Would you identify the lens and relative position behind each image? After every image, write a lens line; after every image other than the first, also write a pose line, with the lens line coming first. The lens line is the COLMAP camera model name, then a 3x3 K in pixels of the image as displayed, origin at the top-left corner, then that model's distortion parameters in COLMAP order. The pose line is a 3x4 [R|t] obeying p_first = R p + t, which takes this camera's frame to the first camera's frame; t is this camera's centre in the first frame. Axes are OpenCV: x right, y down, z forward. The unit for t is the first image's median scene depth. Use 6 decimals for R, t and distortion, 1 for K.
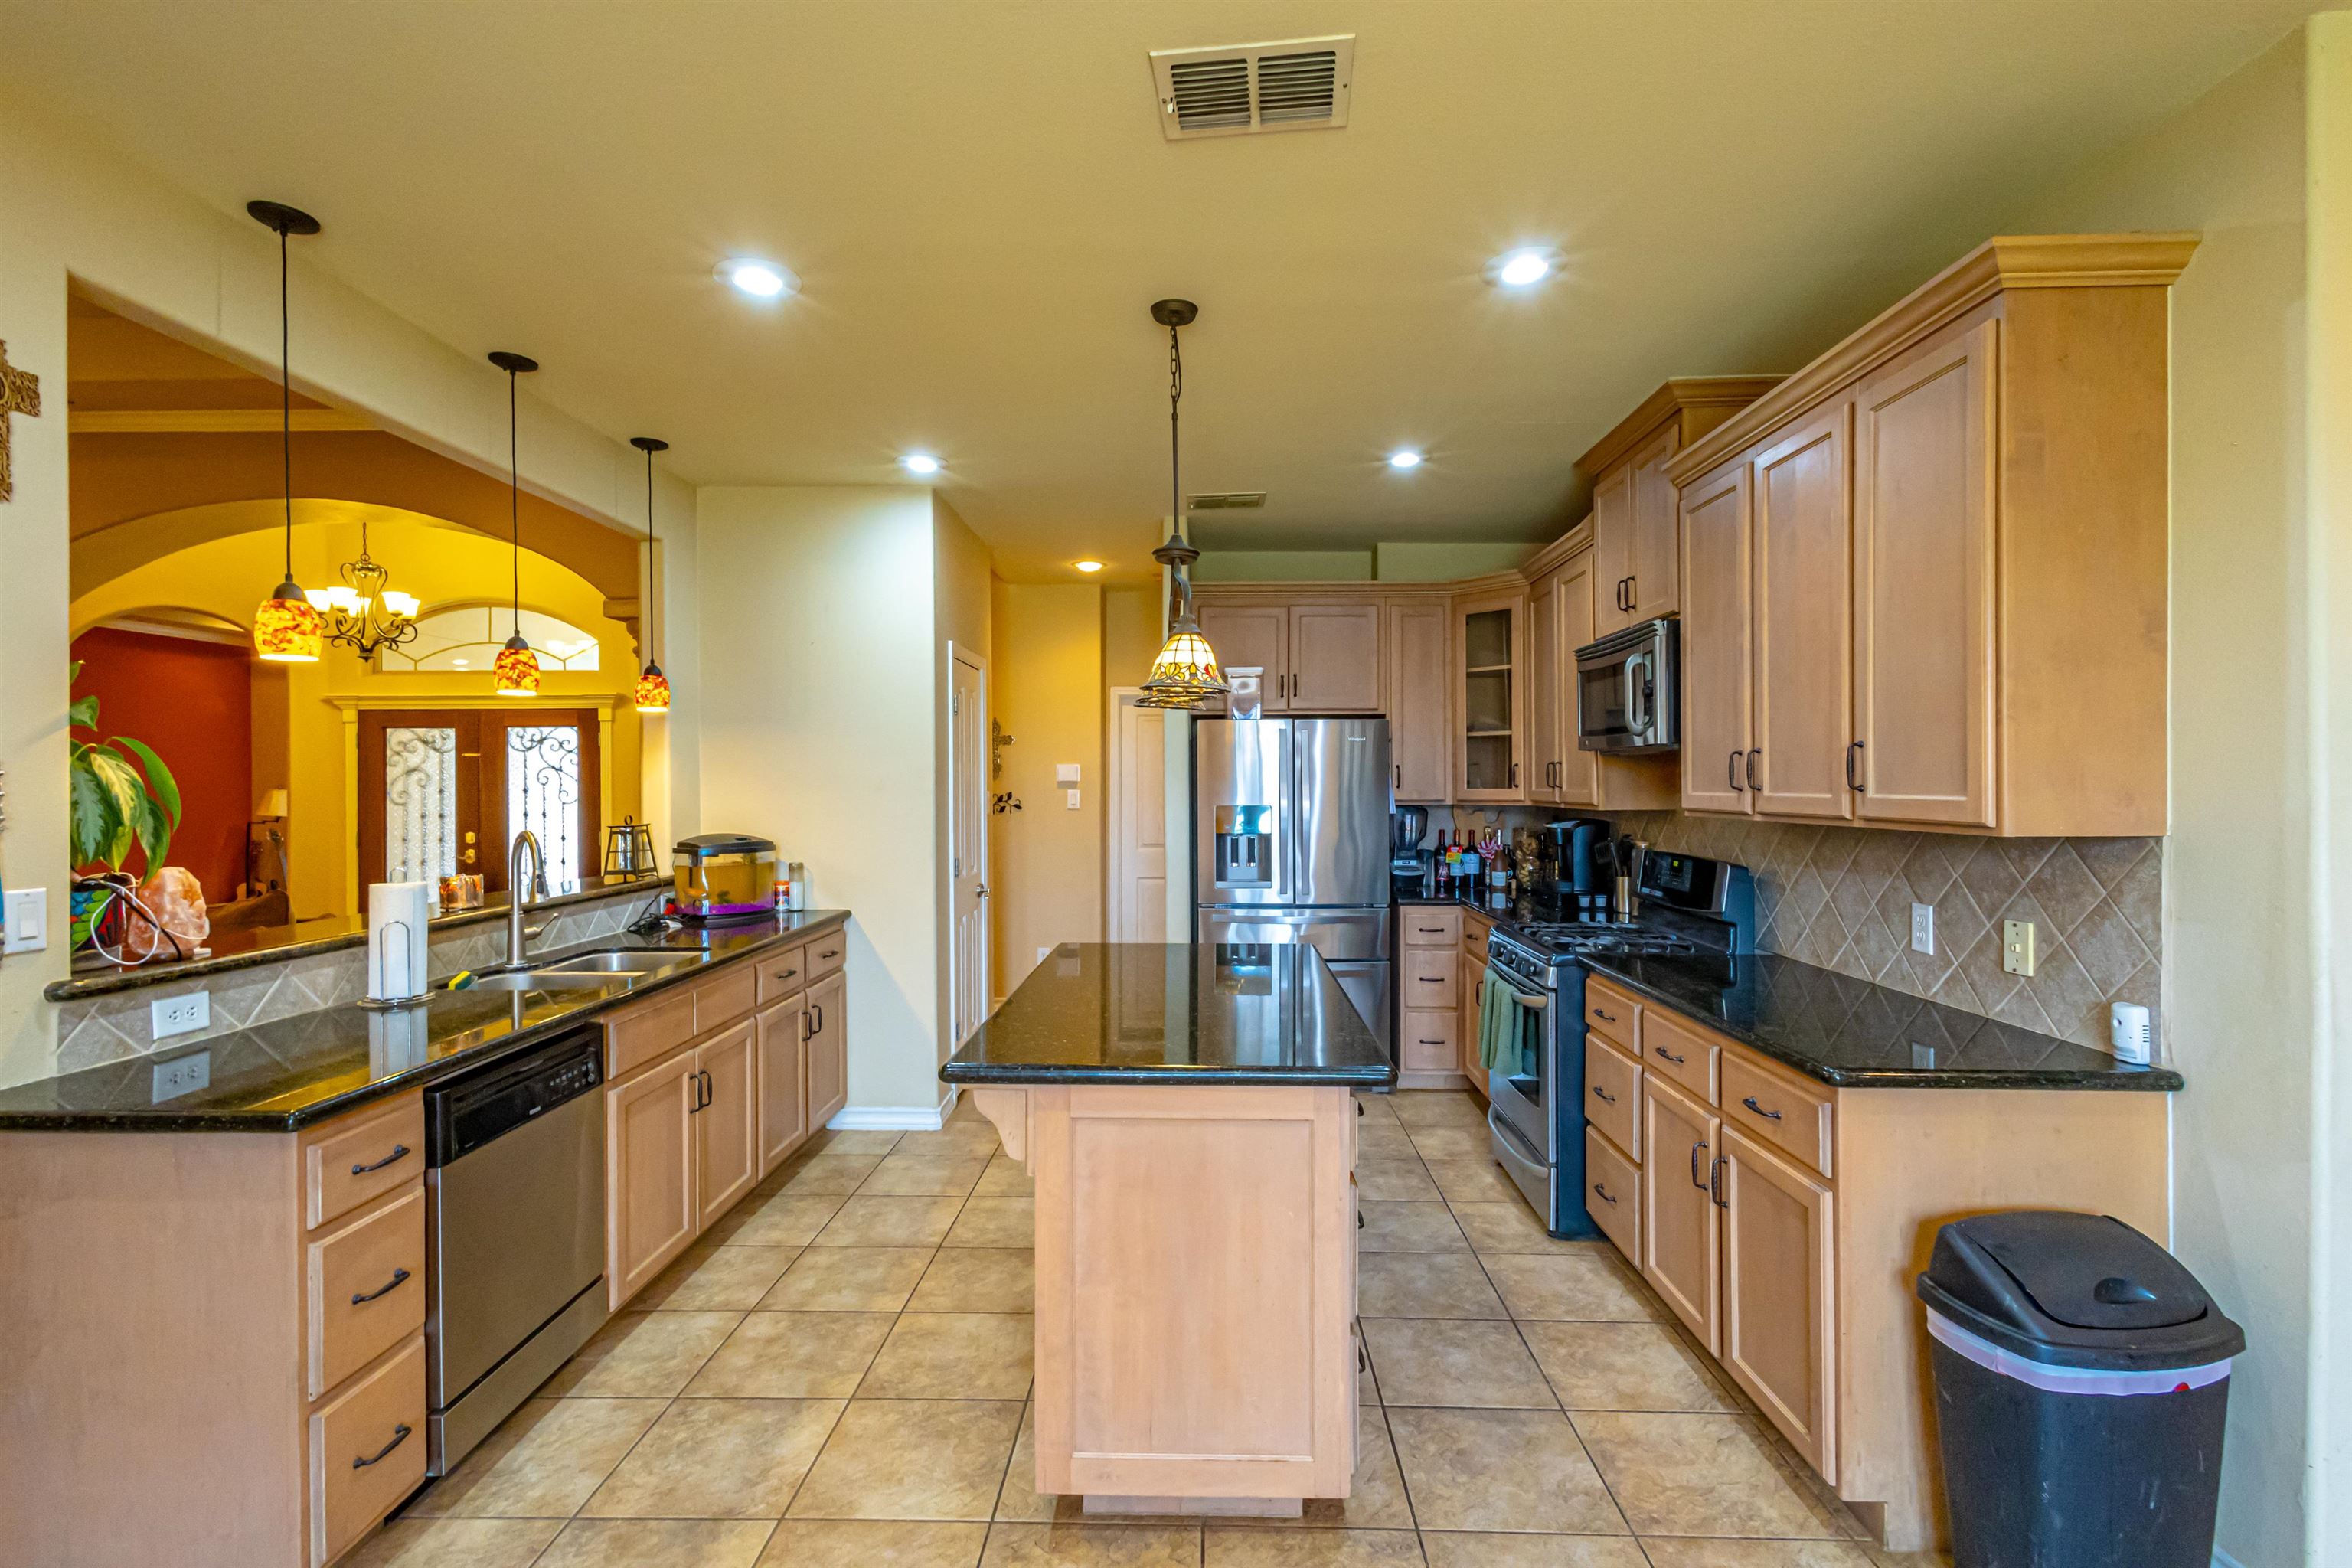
lens RADIAL K [[1083.3, 0, 1180.1], [0, 1083.3, 782.5], [0, 0, 1]] dist [0.000624, -0.000011]
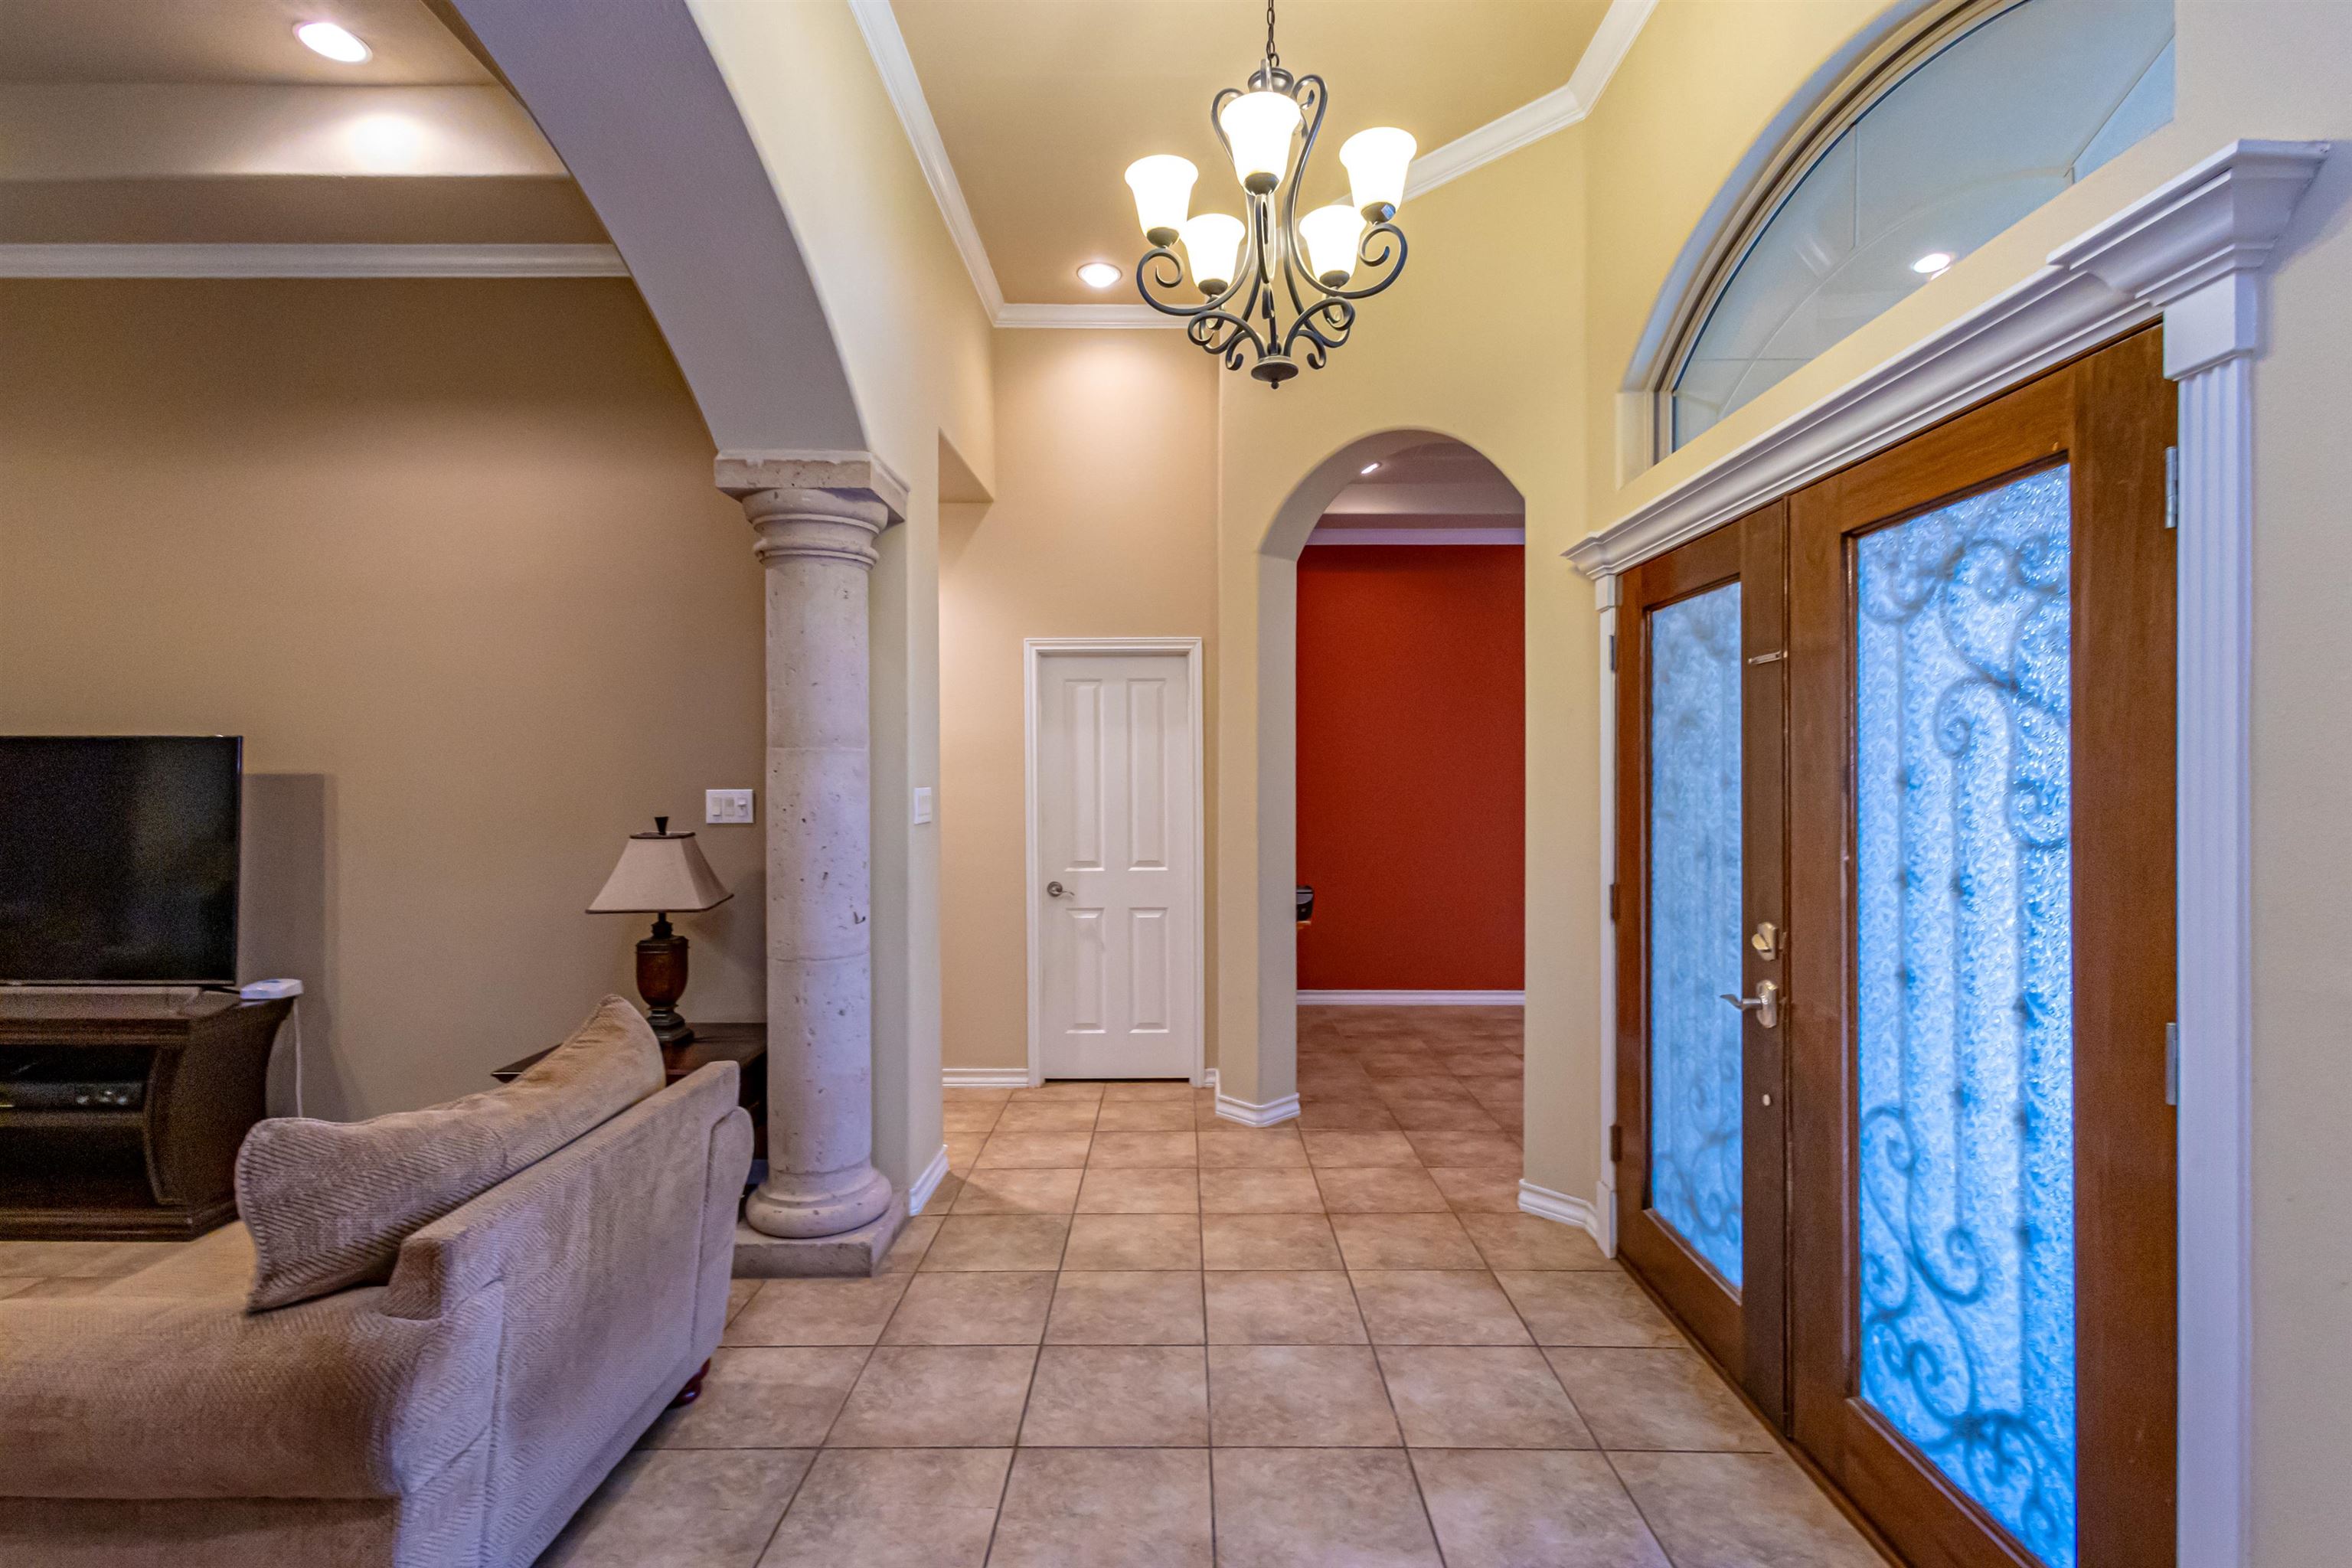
lens RADIAL K [[1083.3, 0, 1180.1], [0, 1083.3, 782.5], [0, 0, 1]] dist [0.000624, -0.000011]
pose [[0.017507, 0.008083, -0.999814, -0.815787], [0.003900, 0.999959, 0.008153, 0.012472], [0.999839, -0.004042, 0.017475, 1.878369]]
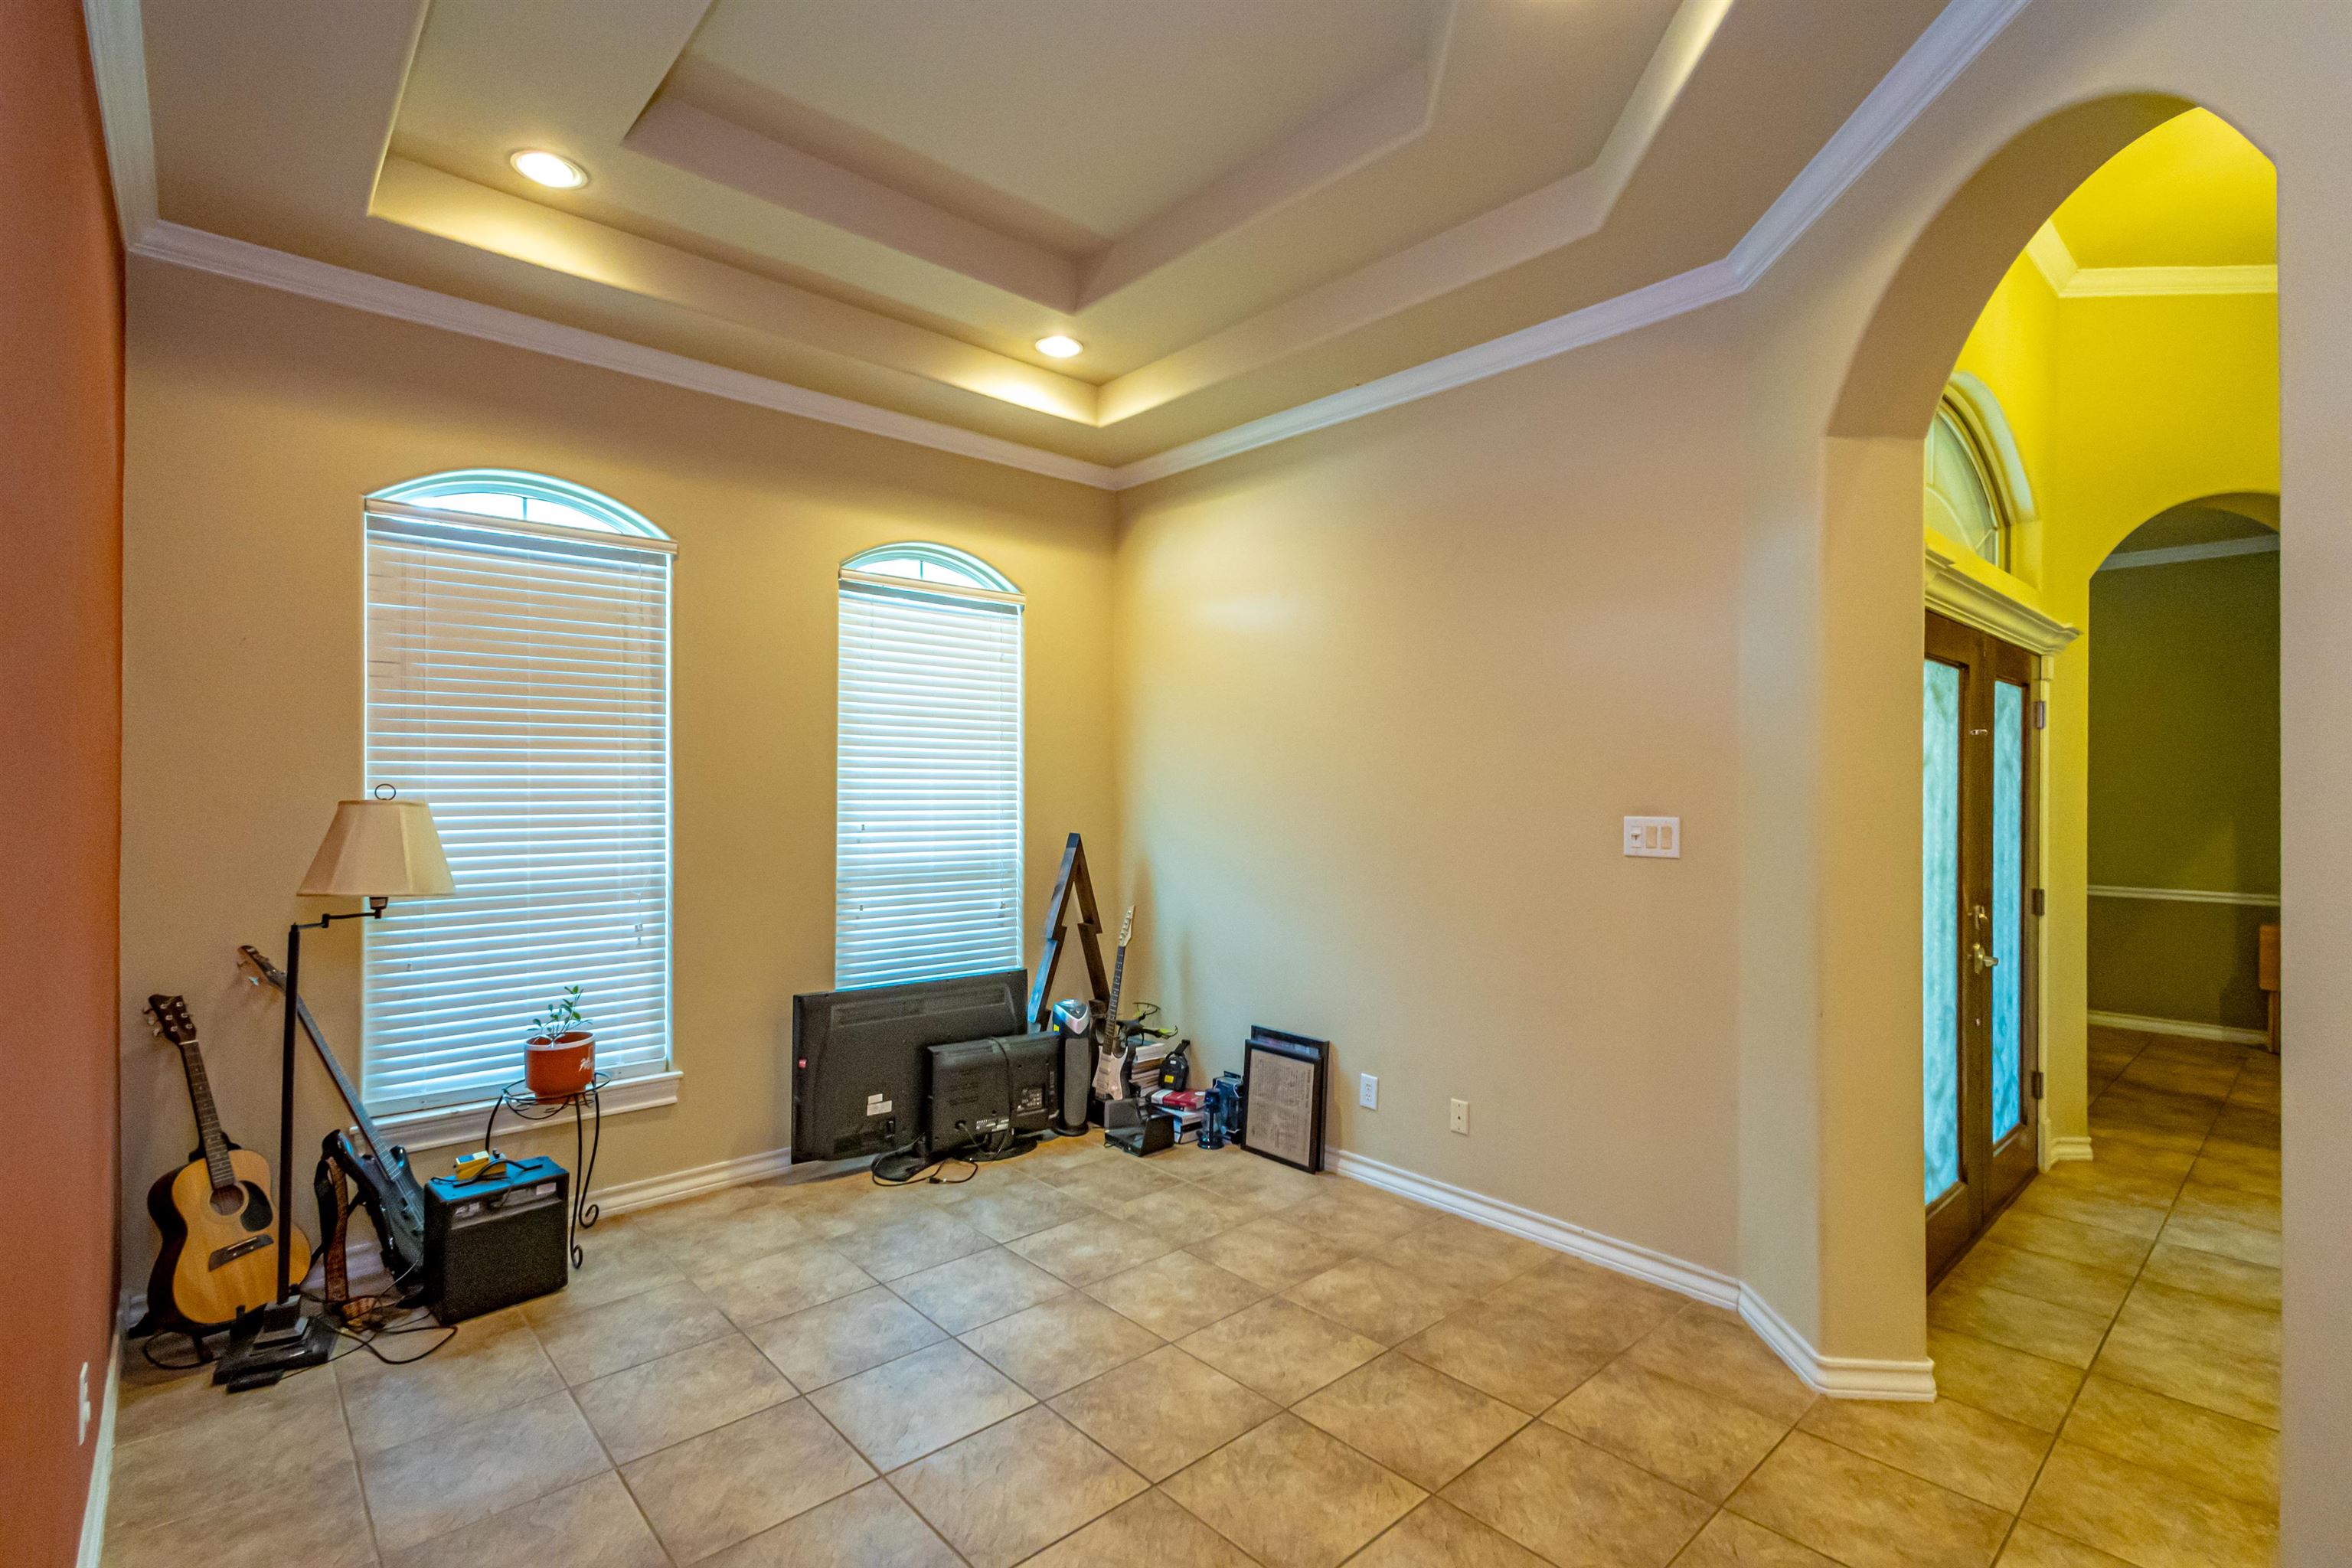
lens RADIAL K [[1083.3, 0, 1180.1], [0, 1083.3, 782.5], [0, 0, 1]] dist [0.000624, -0.000011]
pose [[0.725531, 0.011162, 0.688099, -2.711369], [-0.010853, 0.999930, -0.004777, 0.003134], [-0.688104, -0.004002, 0.725601, 2.029672]]
